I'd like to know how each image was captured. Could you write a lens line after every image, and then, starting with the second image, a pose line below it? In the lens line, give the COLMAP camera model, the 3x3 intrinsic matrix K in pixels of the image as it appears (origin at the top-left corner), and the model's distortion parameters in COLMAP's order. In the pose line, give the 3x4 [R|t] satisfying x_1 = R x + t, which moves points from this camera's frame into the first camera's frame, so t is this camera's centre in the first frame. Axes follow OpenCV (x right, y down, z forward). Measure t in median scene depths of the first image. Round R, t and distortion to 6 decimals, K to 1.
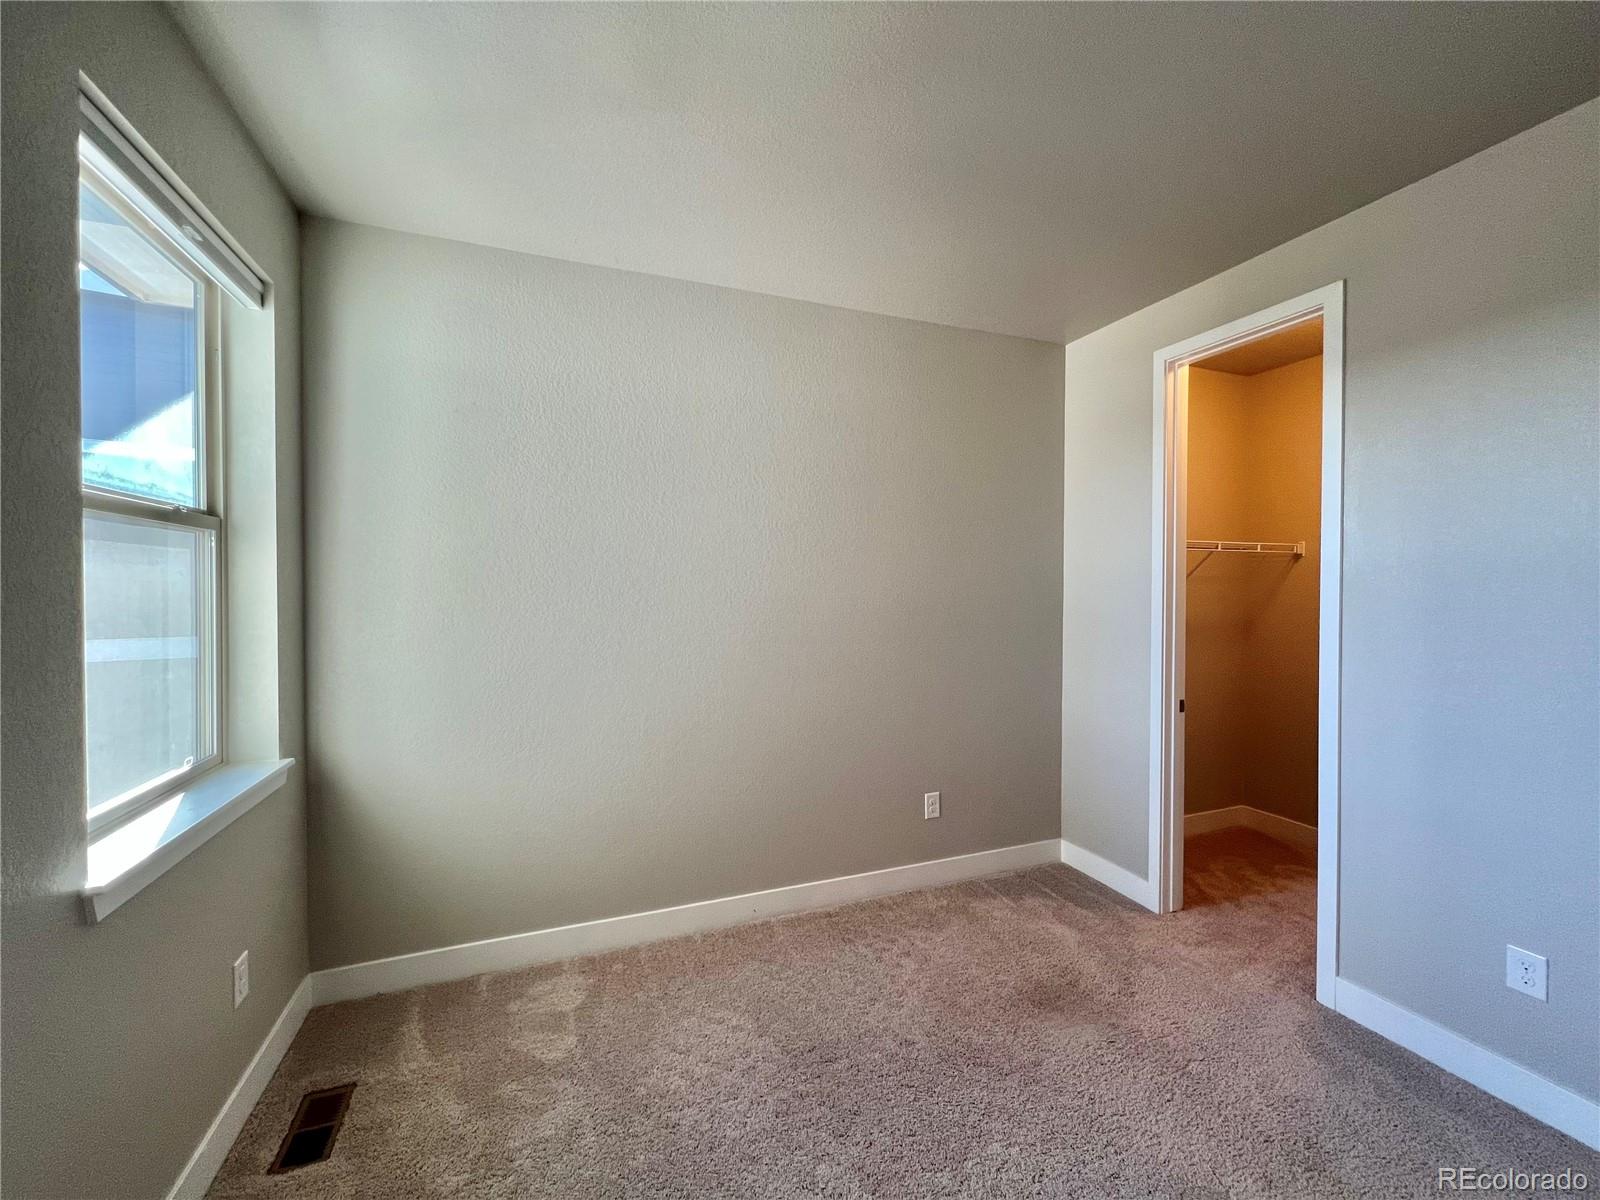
lens RADIAL K [[638.3, 0, 796.3], [0, 638.3, 595.5], [0, 0, 1]] dist [0.001510, -0.000141]
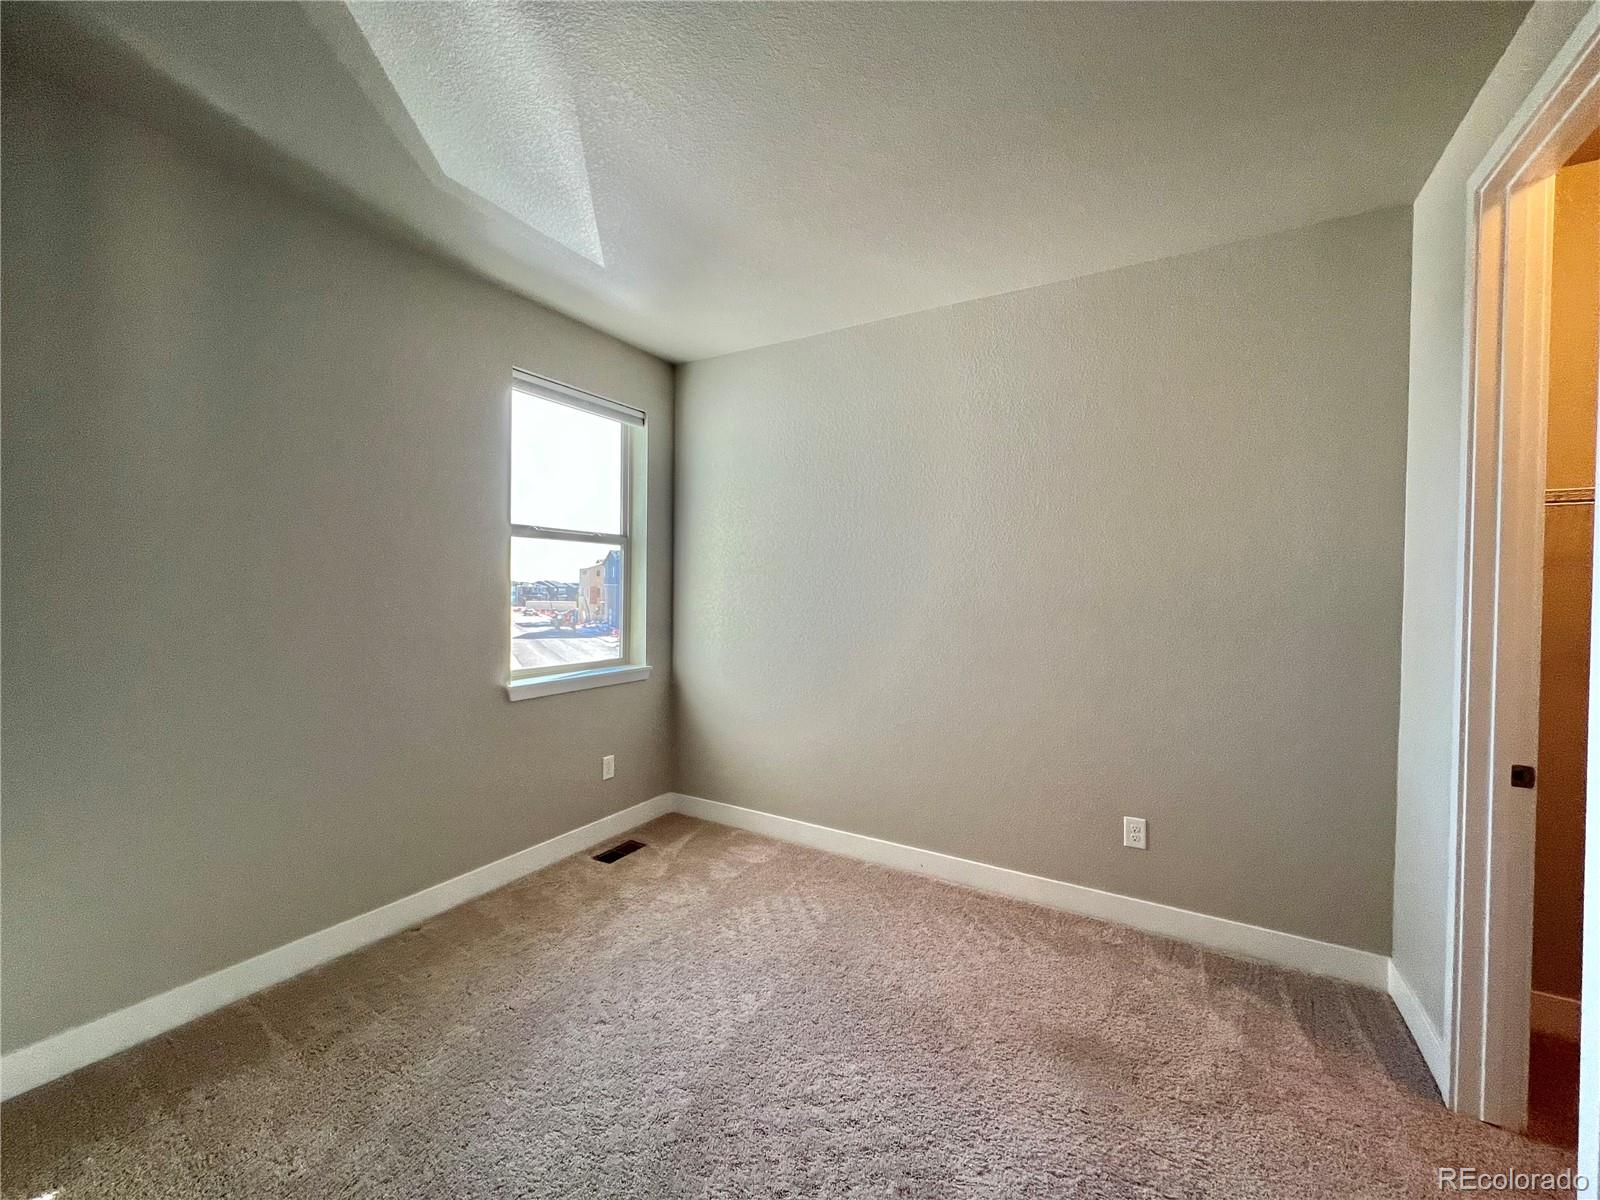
lens RADIAL K [[638.3, 0, 795.3], [0, 638.3, 595.0], [0, 0, 1]] dist [0.001510, -0.000141]
pose [[0.619211, 0.017531, -0.785029, 0.776380], [-0.022801, 0.999731, 0.004341, 0.026997], [0.784893, 0.015211, 0.619444, 0.154216]]
